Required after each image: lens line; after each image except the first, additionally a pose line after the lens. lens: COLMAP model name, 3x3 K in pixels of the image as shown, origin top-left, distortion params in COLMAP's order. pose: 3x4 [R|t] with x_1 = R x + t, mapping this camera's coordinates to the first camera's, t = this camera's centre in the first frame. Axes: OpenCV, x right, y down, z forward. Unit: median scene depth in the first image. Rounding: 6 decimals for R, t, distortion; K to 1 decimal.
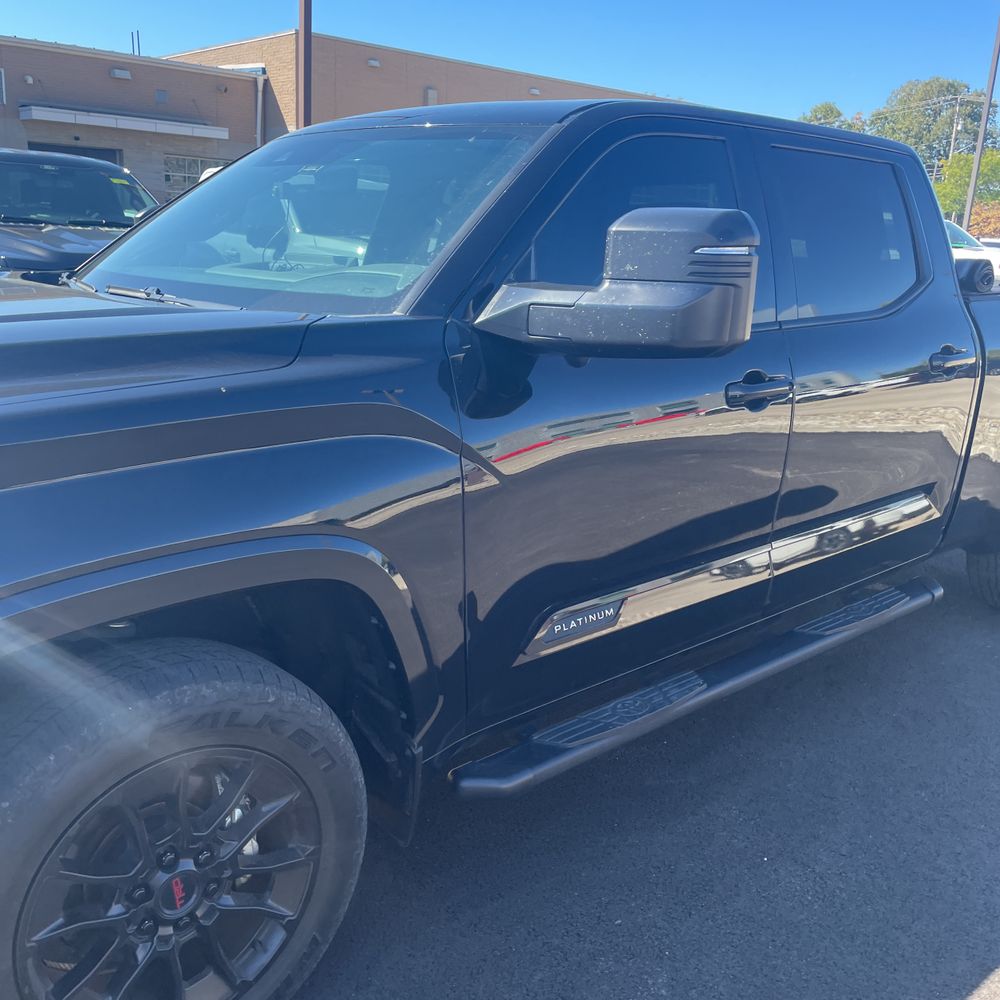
lens RADIAL K [[1033.8, 0, 500.0], [0, 1033.8, 500.0], [0, 0, 1]] dist [0.084344, -0.116118]
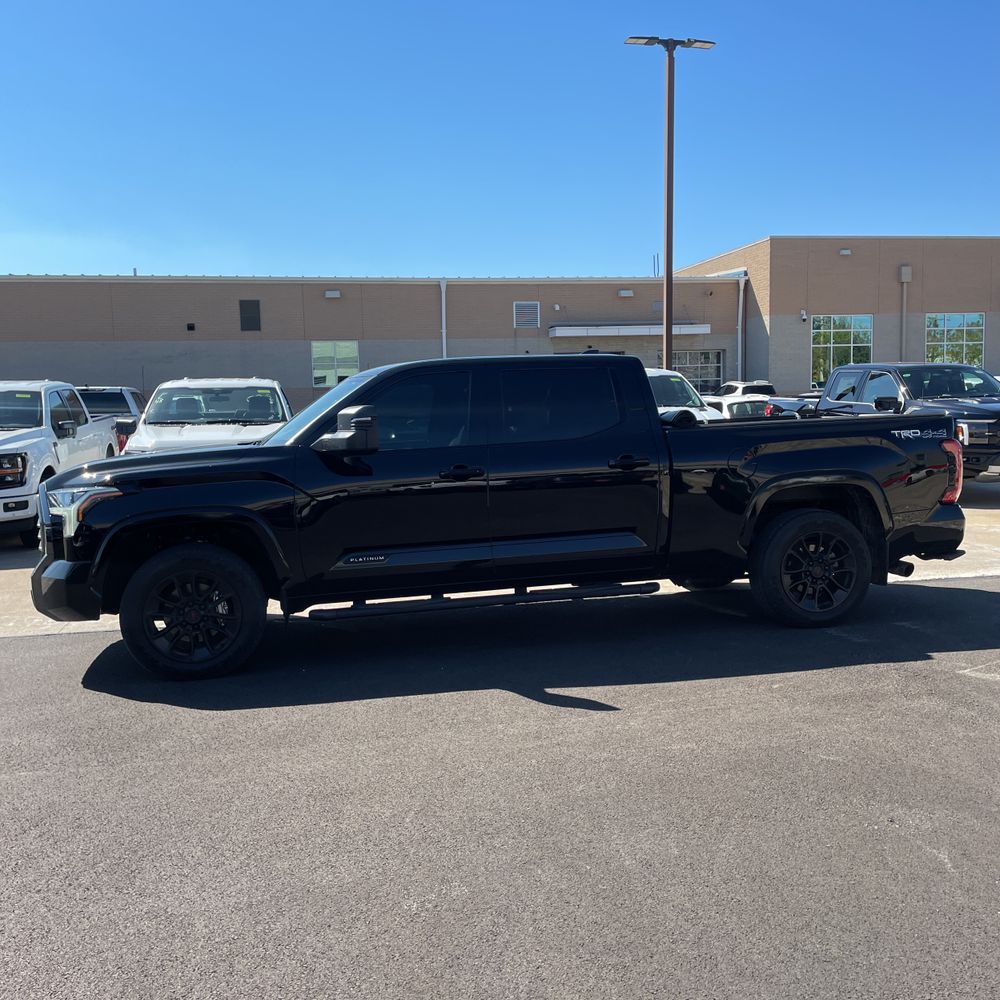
lens RADIAL K [[1015.4, 0, 502.2], [0, 1015.4, 485.8], [0, 0, 1]] dist [0.090911, -0.123555]
pose [[0.866437, -0.028256, -0.498486, 0.111643], [-0.059301, 0.985506, -0.158935, 0.021718], [0.495752, 0.167268, 0.852204, -0.070035]]
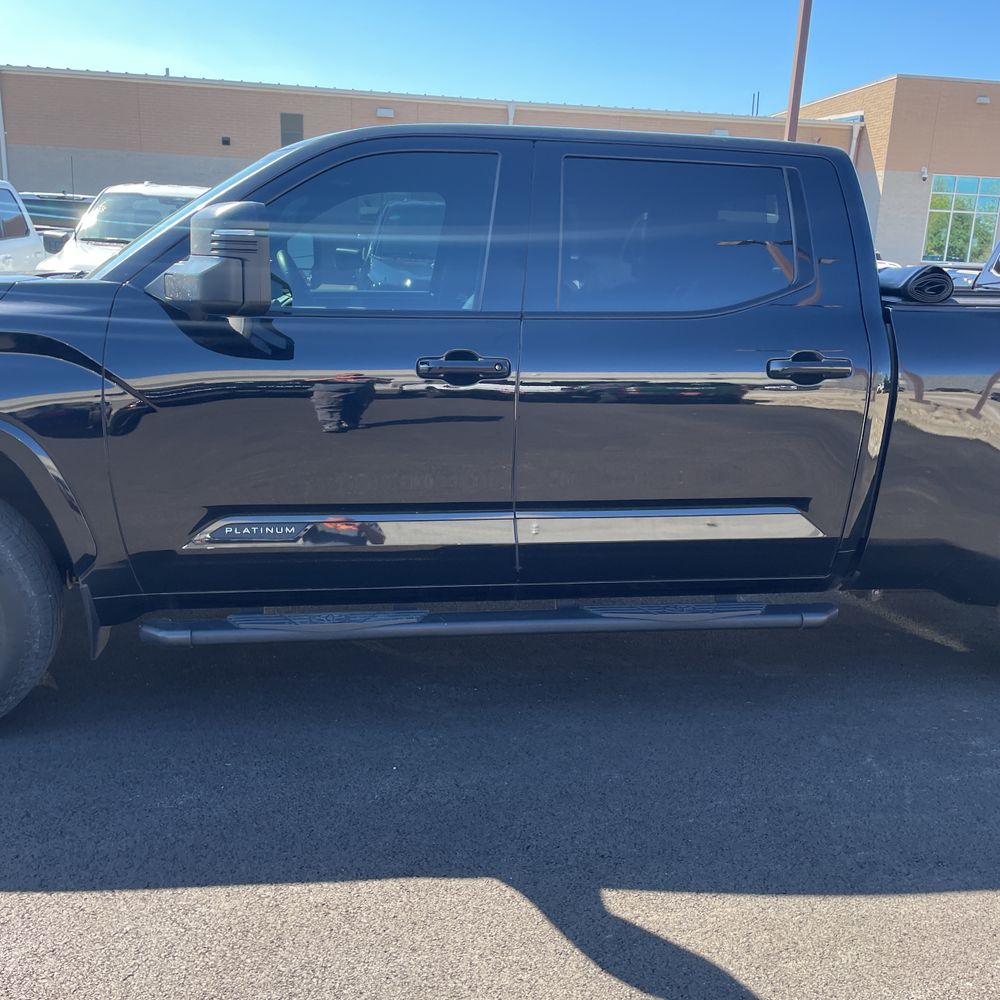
lens RADIAL K [[1015.6, 0, 492.4], [0, 1015.6, 504.4], [0, 0, 1]] dist [0.089485, -0.120733]
pose [[0.831694, 0.121638, -0.541747, 0.067486], [-0.141907, 0.989870, 0.004398, 0.002623], [0.536794, 0.073220, 0.840530, 0.006633]]
